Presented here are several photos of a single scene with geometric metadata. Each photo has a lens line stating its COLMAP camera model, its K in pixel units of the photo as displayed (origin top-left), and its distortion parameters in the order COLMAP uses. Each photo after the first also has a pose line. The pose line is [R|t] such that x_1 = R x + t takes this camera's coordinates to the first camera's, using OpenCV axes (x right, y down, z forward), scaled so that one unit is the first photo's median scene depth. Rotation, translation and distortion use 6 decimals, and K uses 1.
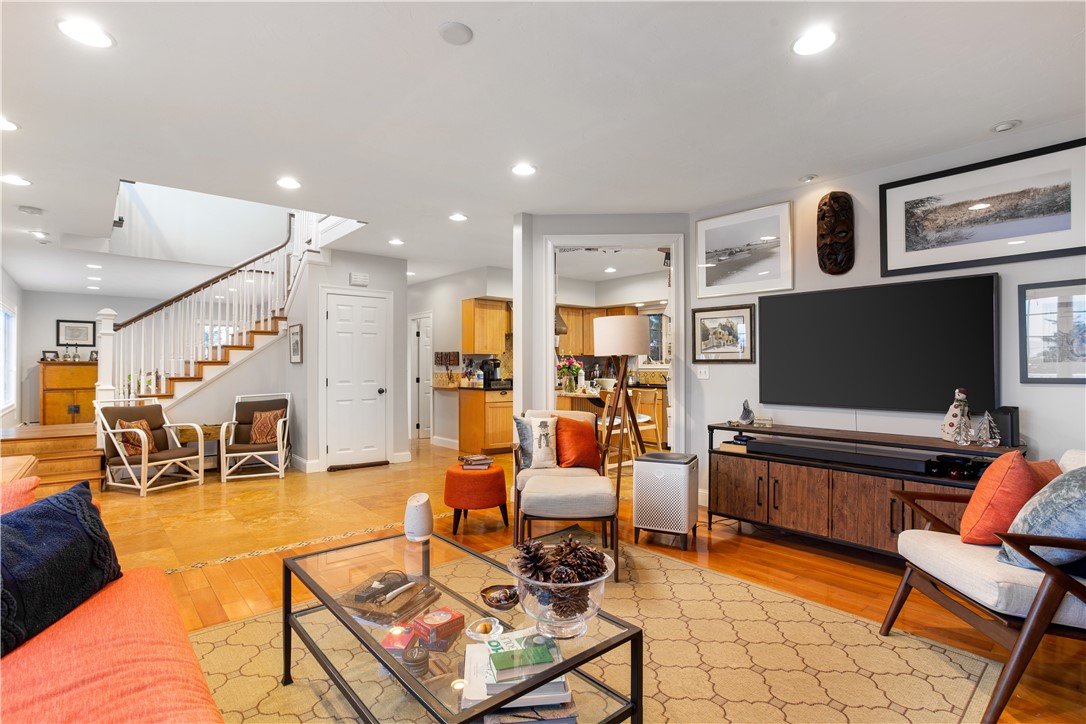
lens RADIAL K [[532.4, 0, 542.8], [0, 532.4, 361.8], [0, 0, 1]] dist [-0.029868, 0.005569]
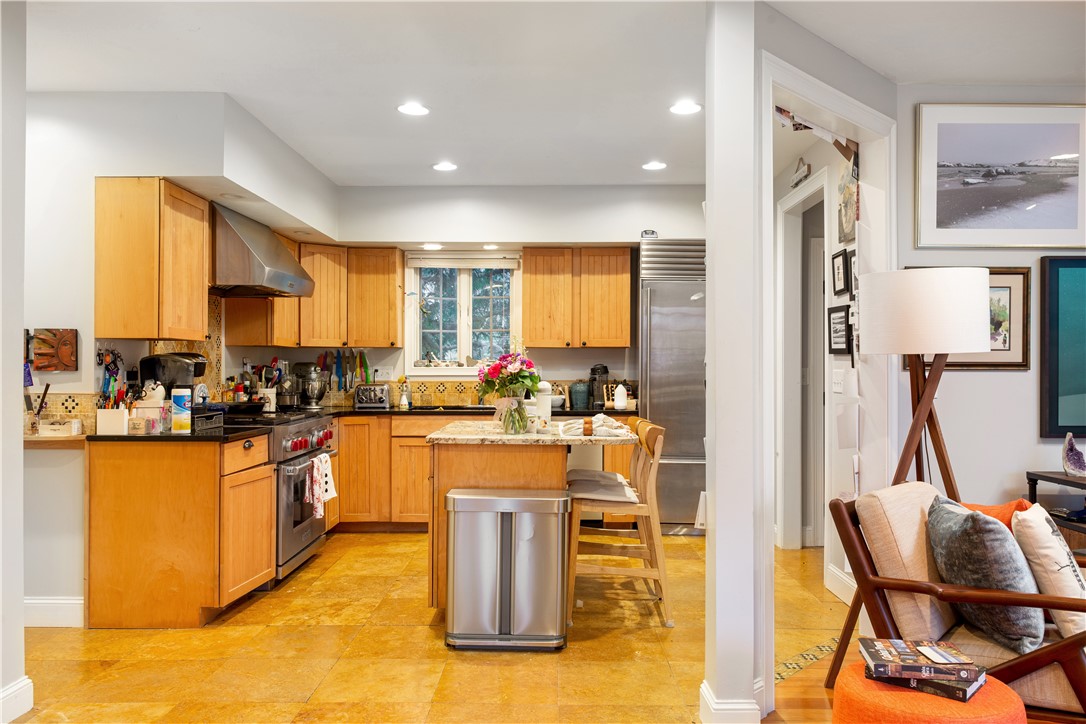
lens RADIAL K [[840.5, 0, 543.0], [0, 840.5, 356.7], [0, 0, 1]] dist [-0.010687, 0.007553]
pose [[0.664069, 0.009590, 0.747610, -0.473031], [-0.007377, 0.999953, -0.006274, -0.001159], [-0.747635, -0.001349, 0.664108, 0.577143]]
